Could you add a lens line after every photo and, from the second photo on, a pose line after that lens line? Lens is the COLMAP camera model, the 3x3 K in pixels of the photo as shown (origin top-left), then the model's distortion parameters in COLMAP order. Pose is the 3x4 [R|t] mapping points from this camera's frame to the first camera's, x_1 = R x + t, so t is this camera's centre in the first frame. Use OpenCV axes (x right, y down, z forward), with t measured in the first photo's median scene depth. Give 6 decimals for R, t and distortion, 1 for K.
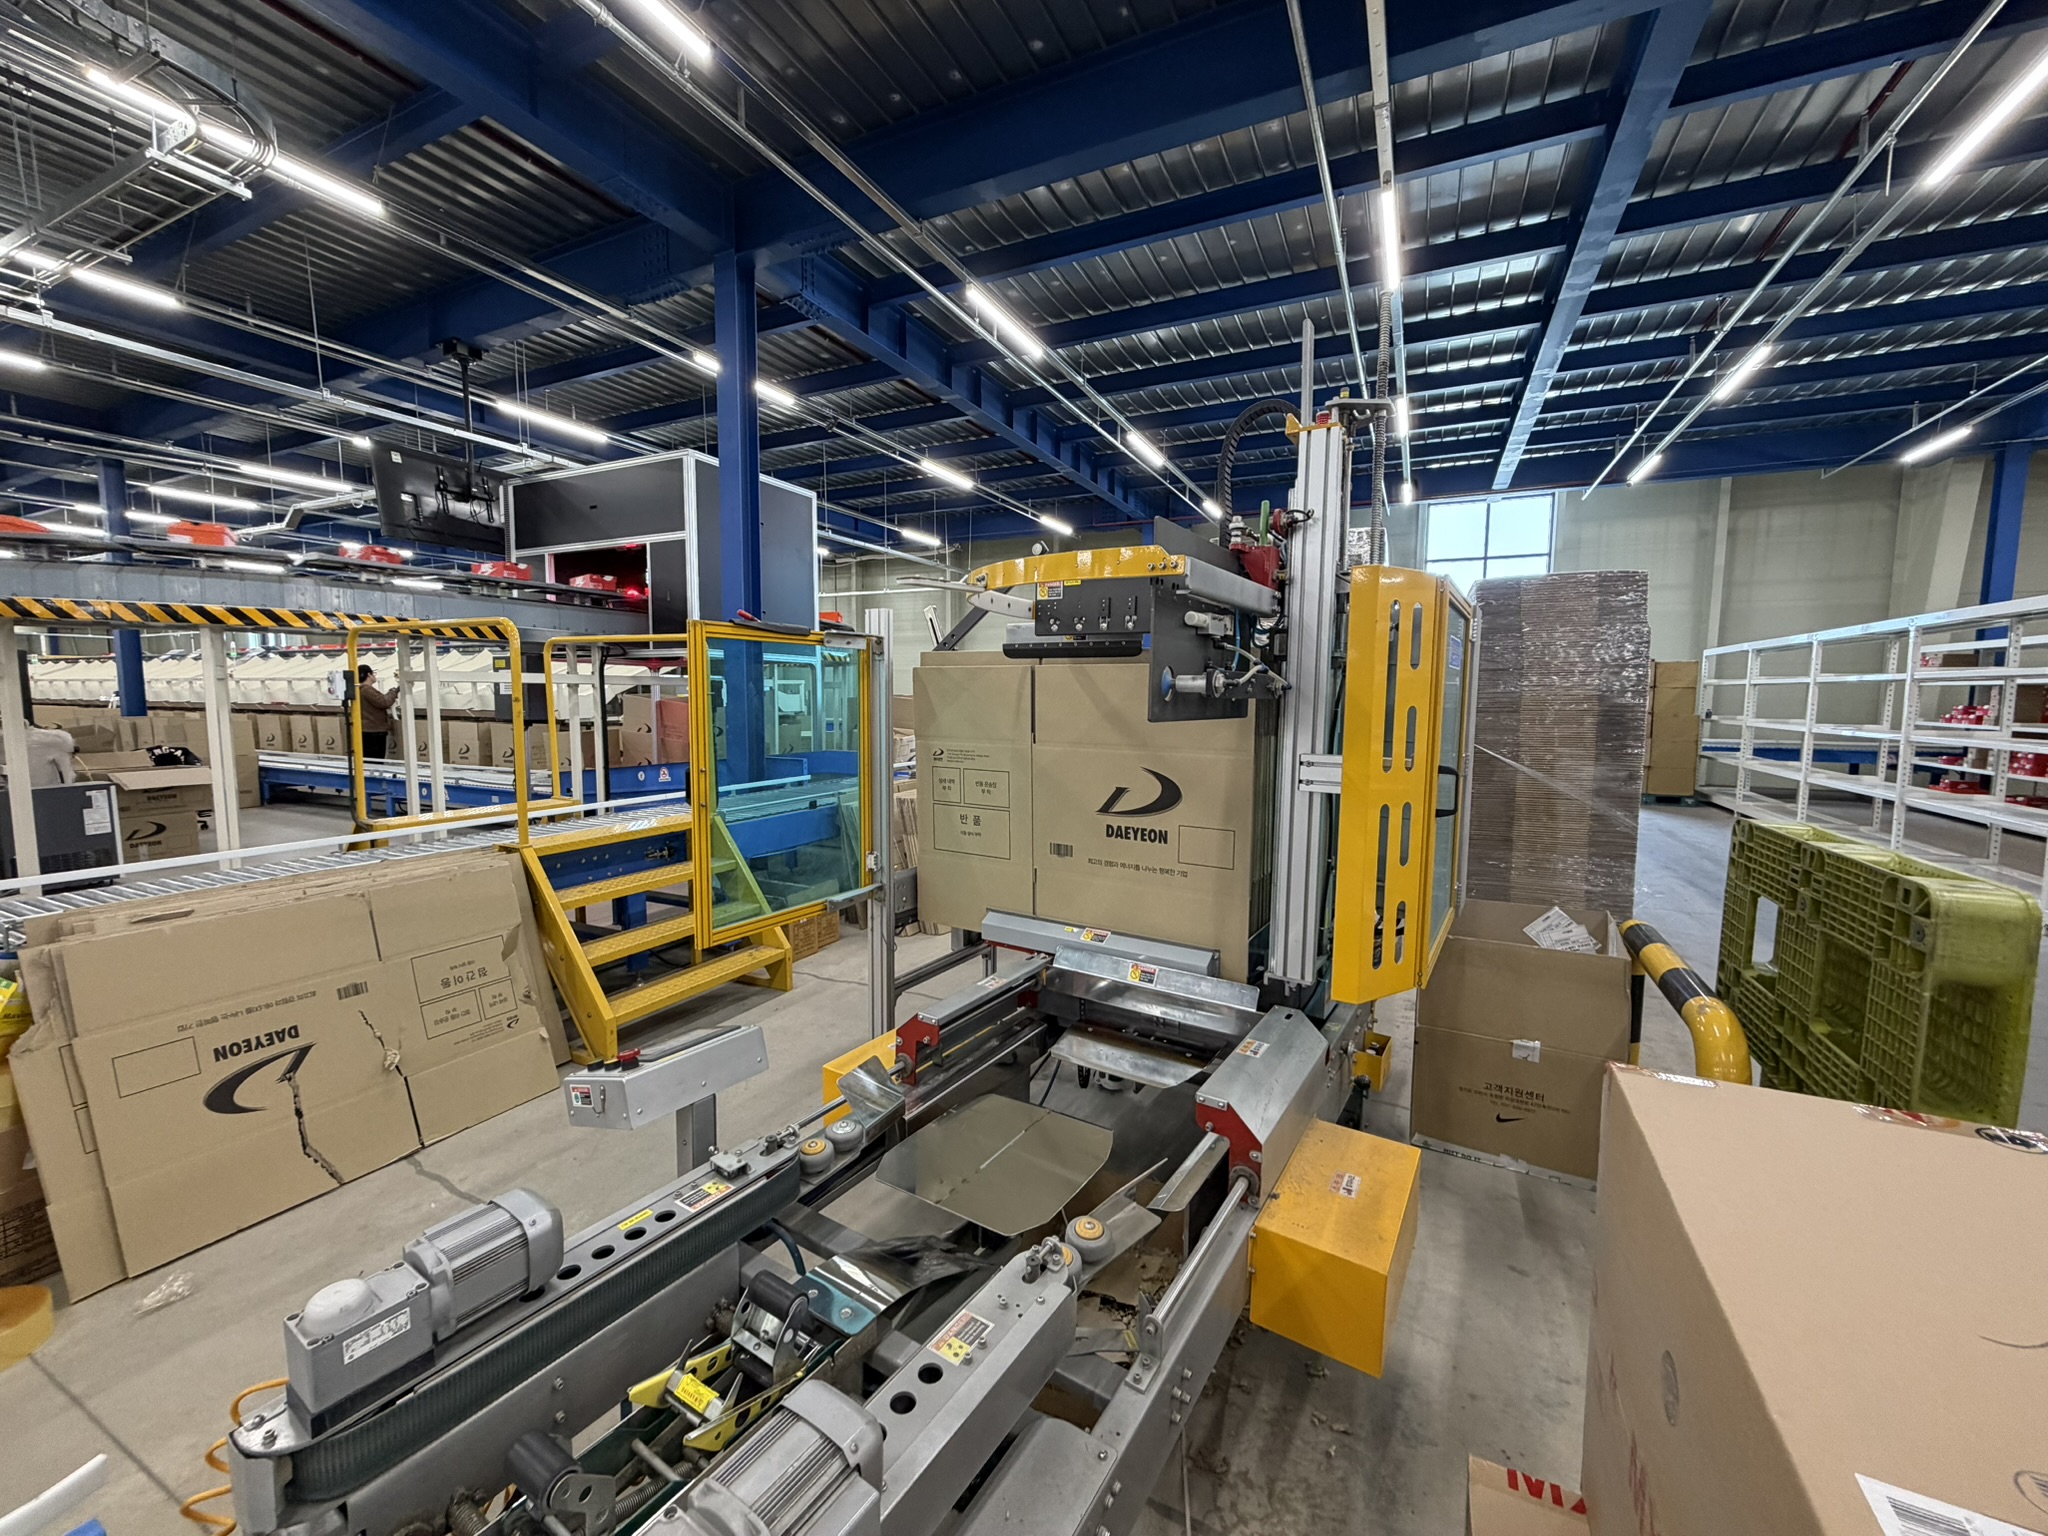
lens RADIAL K [[810.2, 0, 1028.5], [0, 810.2, 774.6], [0, 0, 1]] dist [-0.000140, -0.000405]
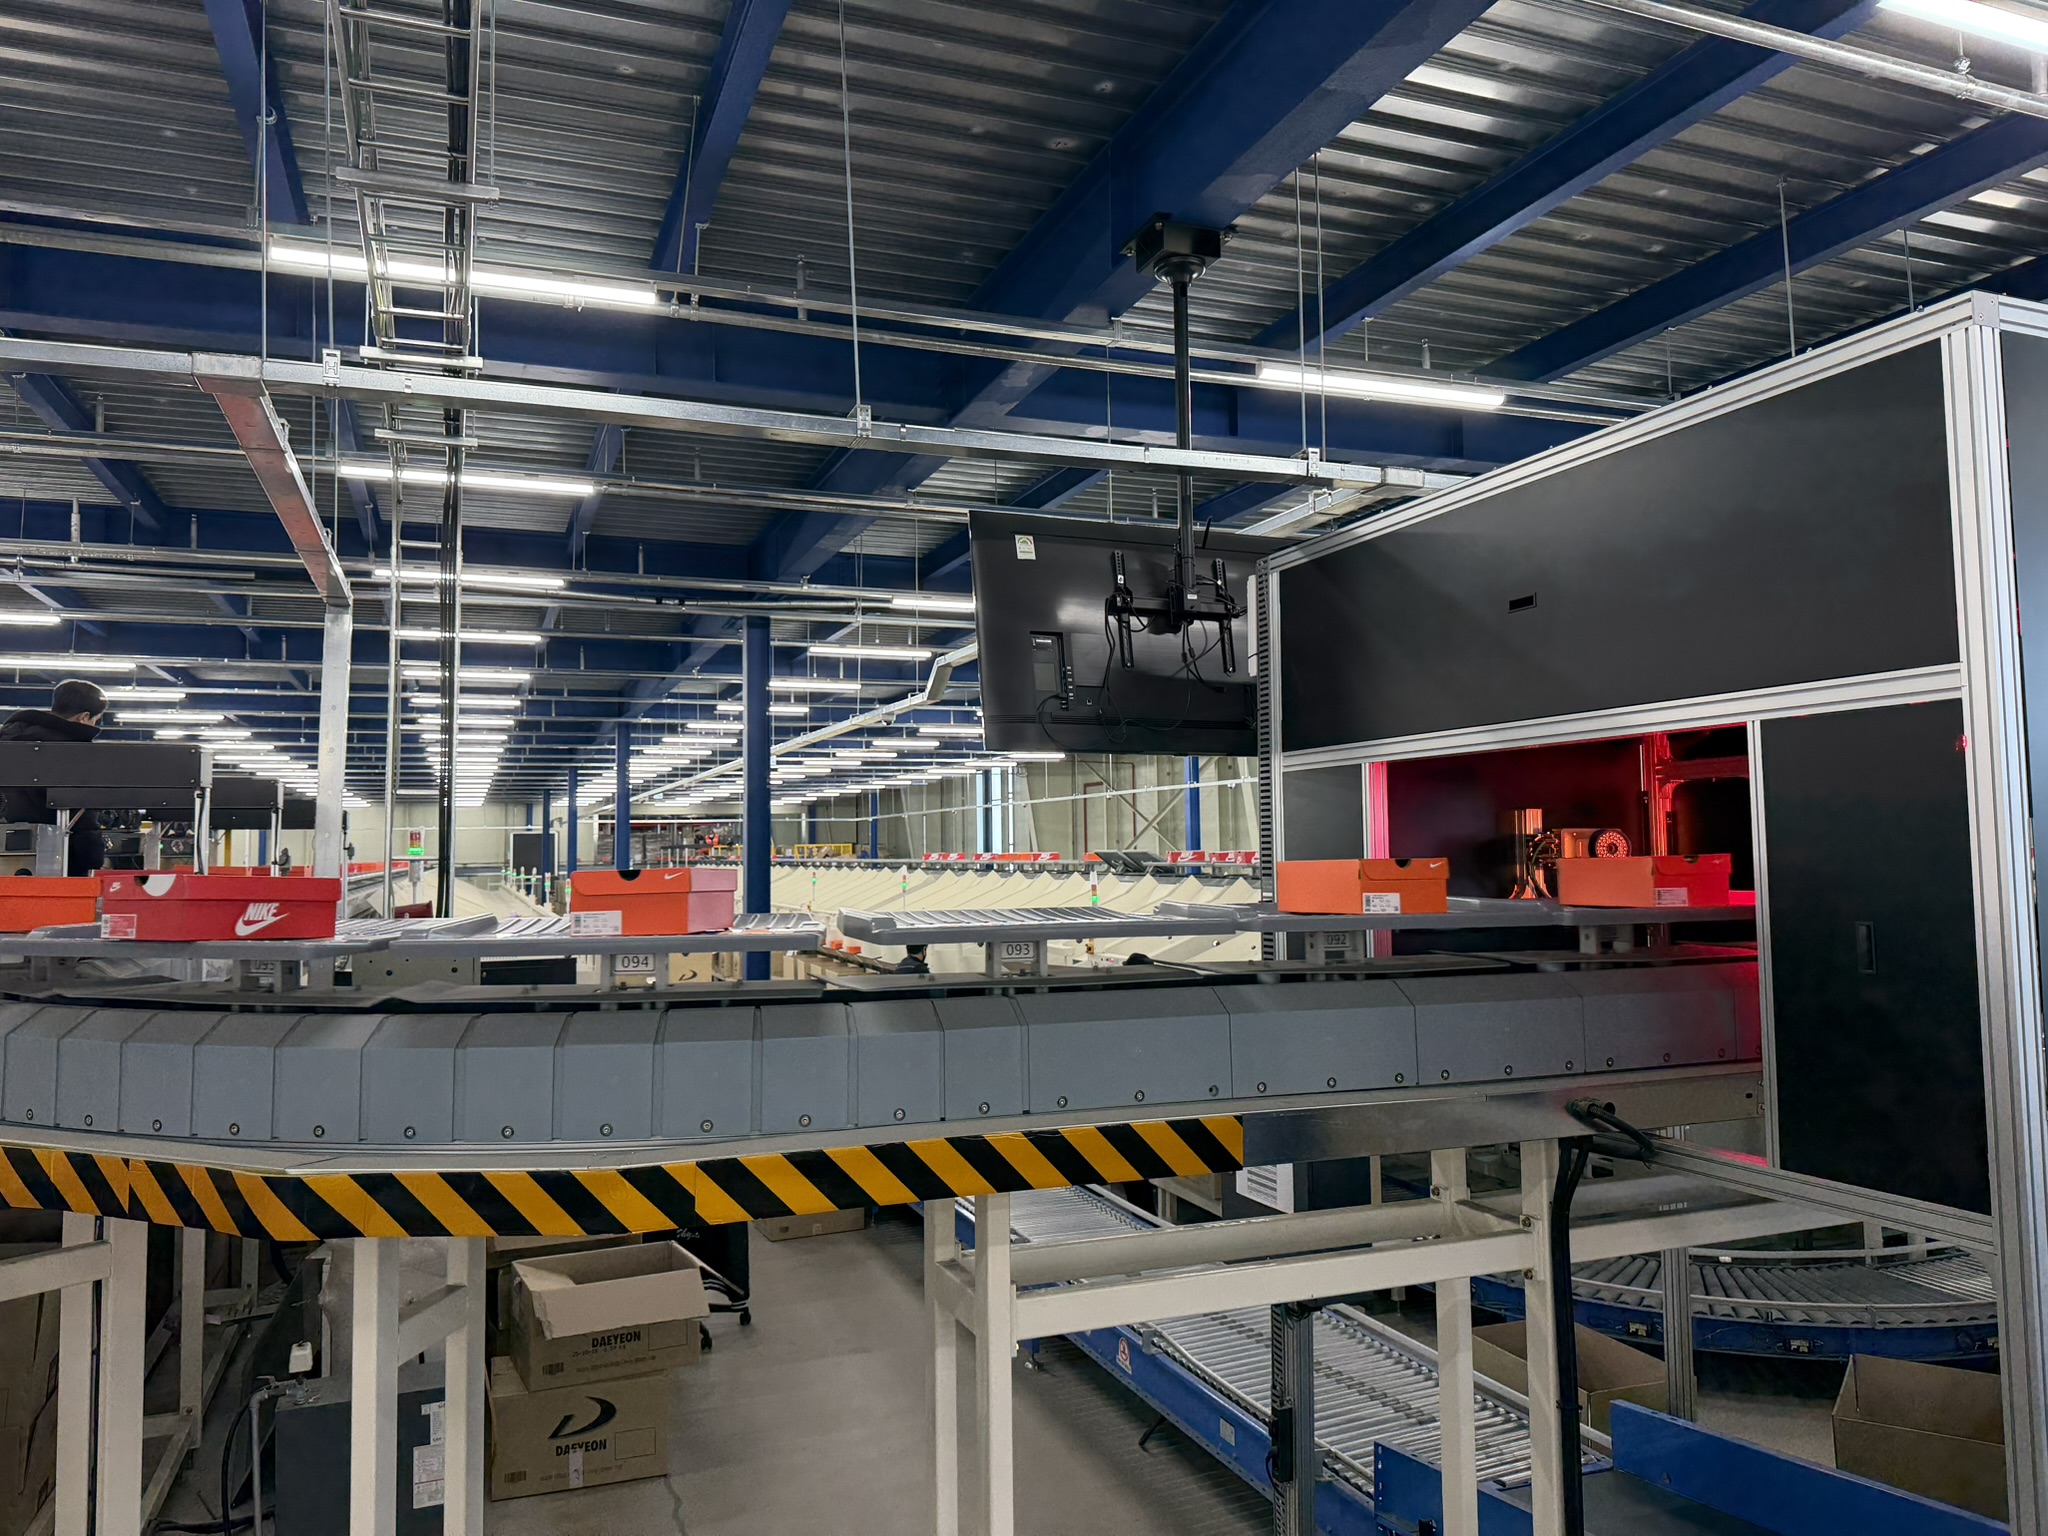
lens RADIAL K [[1447.4, 0, 1016.5], [0, 1447.4, 766.2], [0, 0, 1]] dist [0.024336, -0.005152]
pose [[0.729204, -0.058319, -0.681807, -0.282552], [-0.049733, 0.989210, -0.137804, -0.170884], [0.682487, 0.134396, 0.718435, 0.457462]]
